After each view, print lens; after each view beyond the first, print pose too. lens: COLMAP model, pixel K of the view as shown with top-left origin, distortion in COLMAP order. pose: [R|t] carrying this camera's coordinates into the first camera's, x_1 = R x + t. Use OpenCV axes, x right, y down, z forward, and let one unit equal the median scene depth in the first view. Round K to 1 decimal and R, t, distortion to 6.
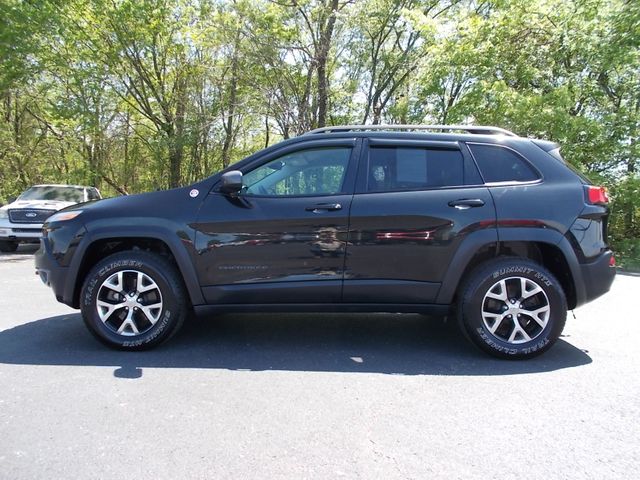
lens RADIAL K [[487.6, 0, 319.5], [0, 487.6, 237.3], [0, 0, 1]] dist [0.000459, -0.005646]
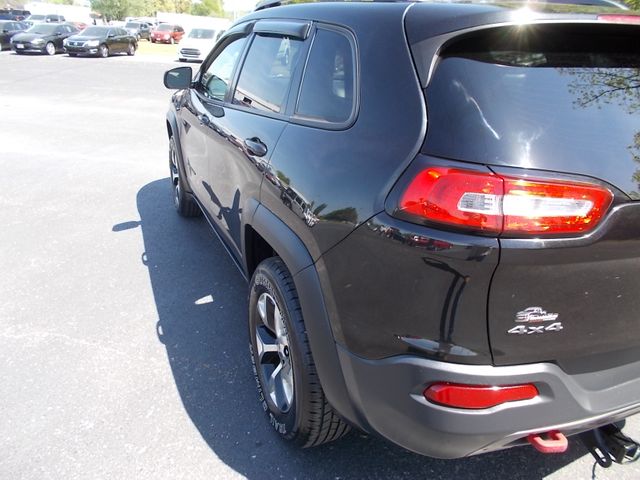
lens RADIAL K [[488.6, 0, 322.1], [0, 488.6, 240.1], [0, 0, 1]] dist [0.008916, 0.001555]
pose [[0.412556, 0.351230, -0.840497, 0.846919], [-0.064715, 0.931647, 0.357554, -0.176011], [0.908630, -0.093118, 0.407087, 0.820527]]
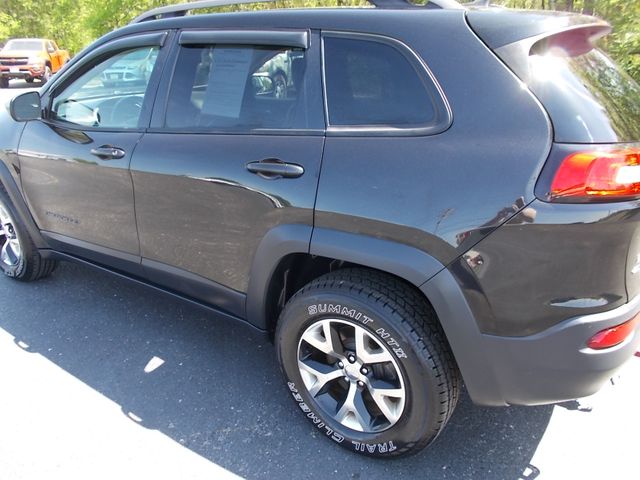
lens RADIAL K [[488.6, 0, 322.1], [0, 488.6, 240.1], [0, 0, 1]] dist [0.008916, 0.001555]
pose [[0.838411, 0.186536, -0.512124, 0.618218], [-0.005371, 0.942393, 0.334464, -0.170707], [0.545011, -0.277668, 0.791115, 0.590196]]
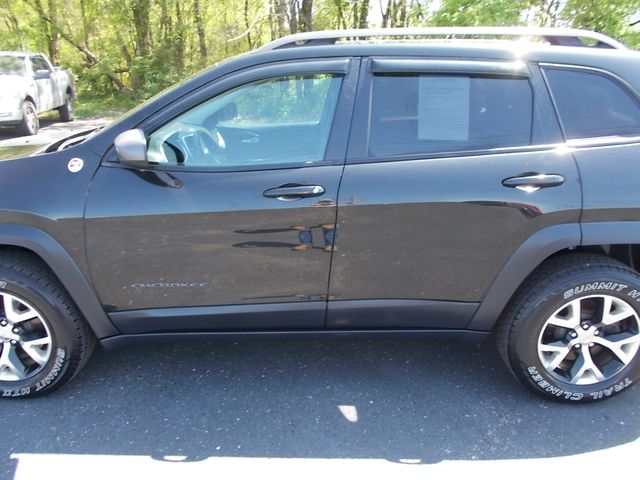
lens RADIAL K [[487.6, 0, 319.5], [0, 487.6, 237.3], [0, 0, 1]] dist [0.000459, -0.005646]
pose [[0.999822, -0.015290, 0.011045, 0.031873], [0.011353, 0.955449, 0.294939, -0.180537], [-0.015062, -0.294762, 0.955452, 0.411156]]
